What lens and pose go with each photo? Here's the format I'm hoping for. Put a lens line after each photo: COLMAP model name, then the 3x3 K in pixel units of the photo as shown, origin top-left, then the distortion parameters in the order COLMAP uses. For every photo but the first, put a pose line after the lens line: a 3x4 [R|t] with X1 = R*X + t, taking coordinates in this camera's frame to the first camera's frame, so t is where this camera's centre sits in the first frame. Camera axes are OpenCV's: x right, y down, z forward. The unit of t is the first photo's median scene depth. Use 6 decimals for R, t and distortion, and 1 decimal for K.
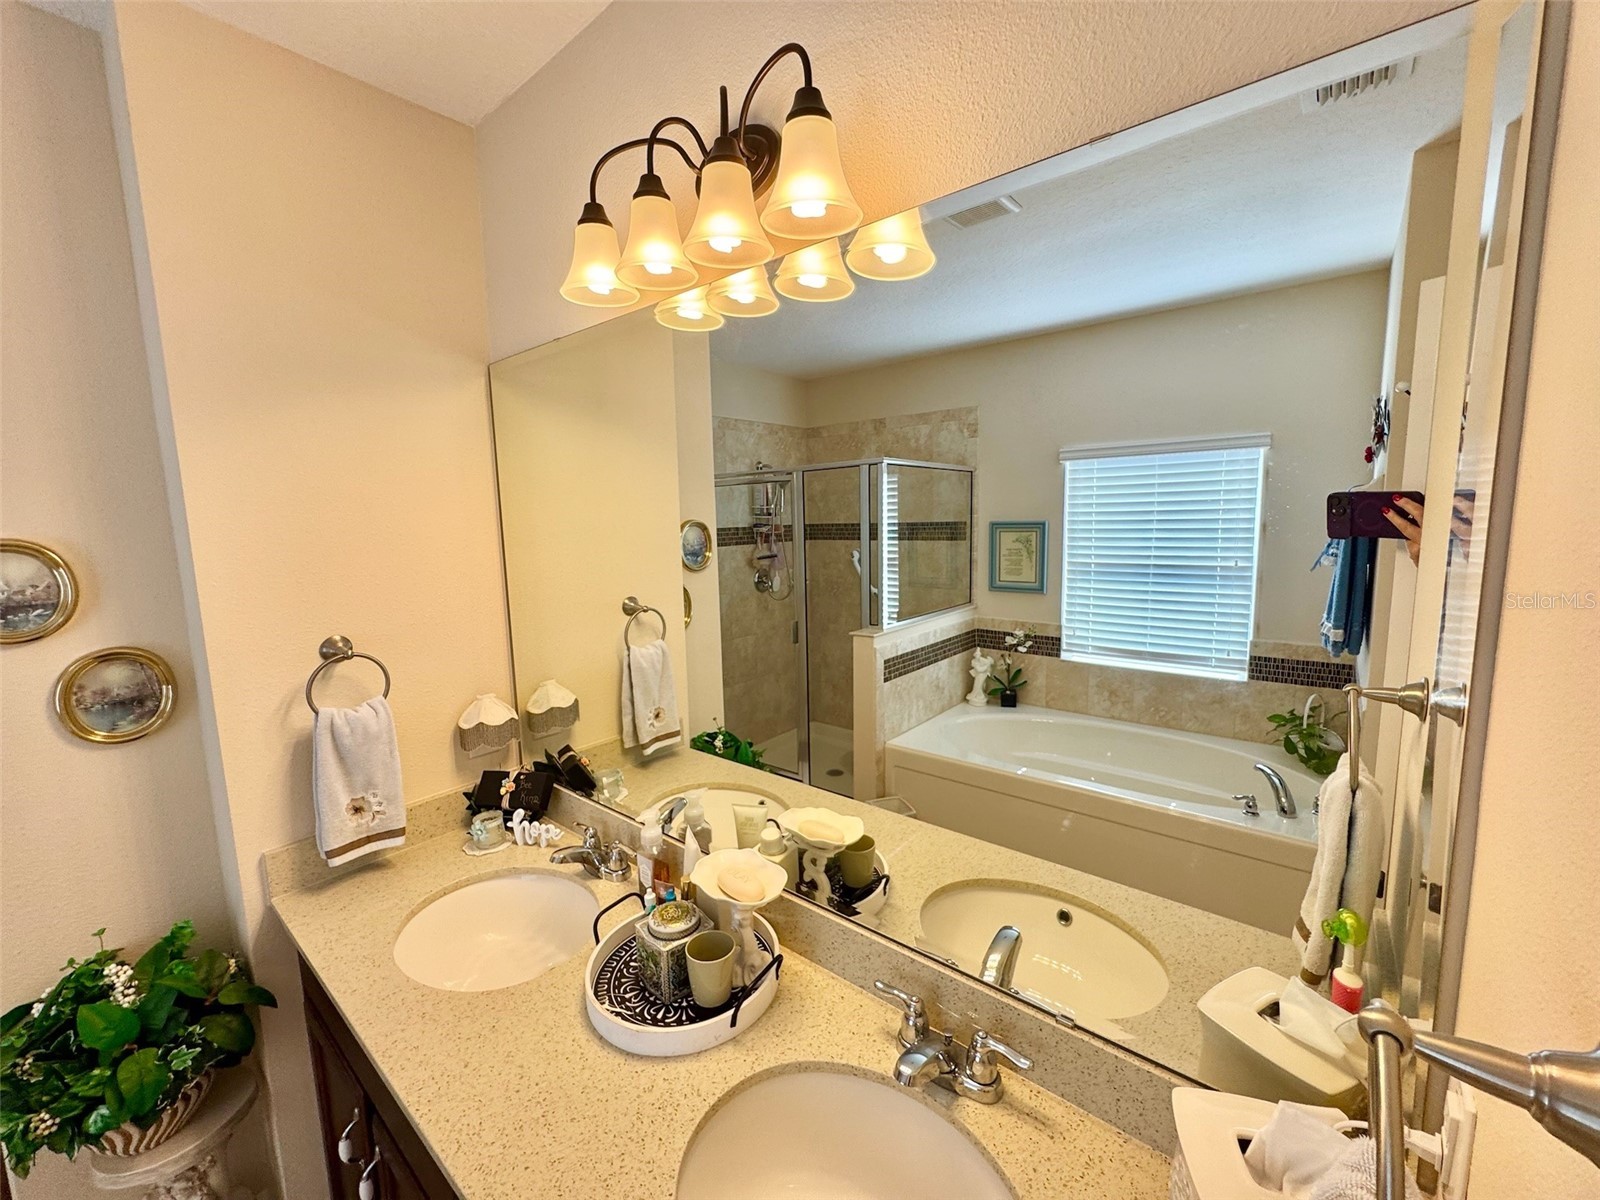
lens RADIAL K [[639.8, 0, 800.5], [0, 639.8, 599.5], [0, 0, 1]] dist [0.000492, 0.000656]
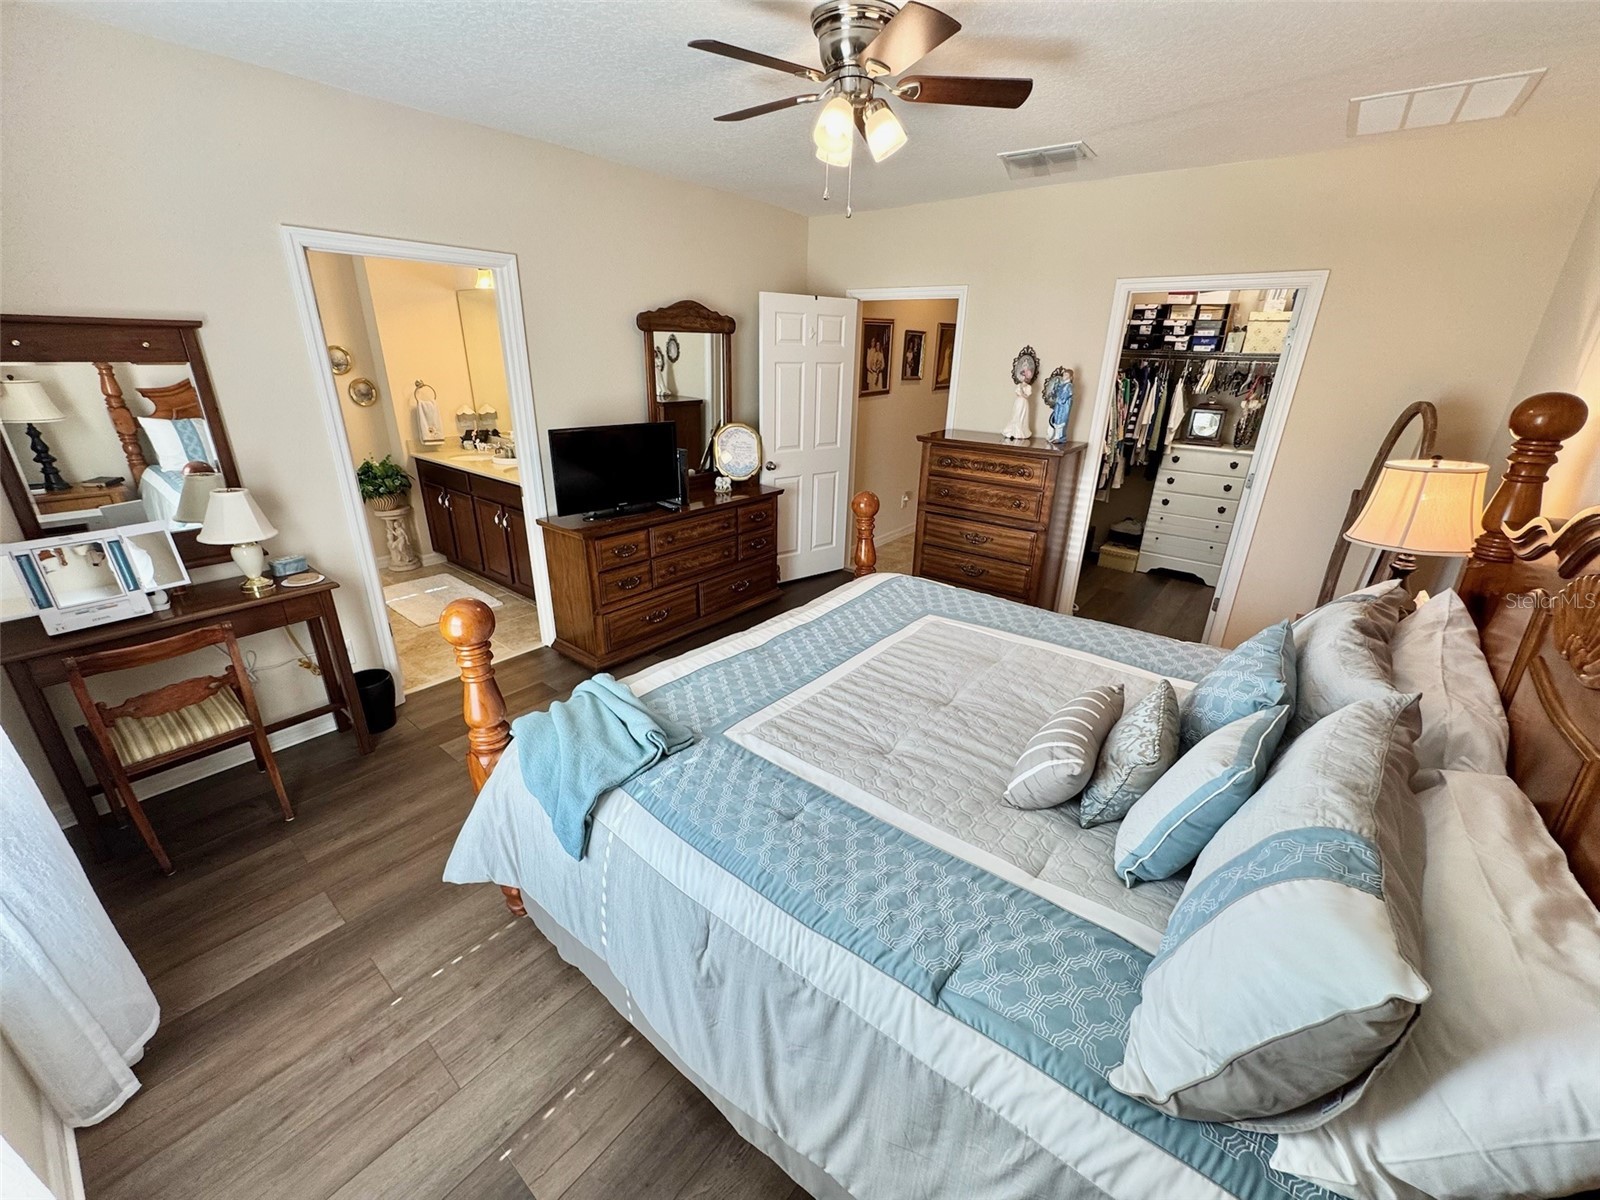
lens RADIAL K [[639.8, 0, 798.5], [0, 639.8, 603.9], [0, 0, 1]] dist [0.000492, 0.000656]
pose [[0.998986, 0.036618, 0.026178, 1.156196], [-0.041869, 0.969442, 0.241722, 0.280778], [-0.016526, -0.242573, 0.969992, -2.434298]]
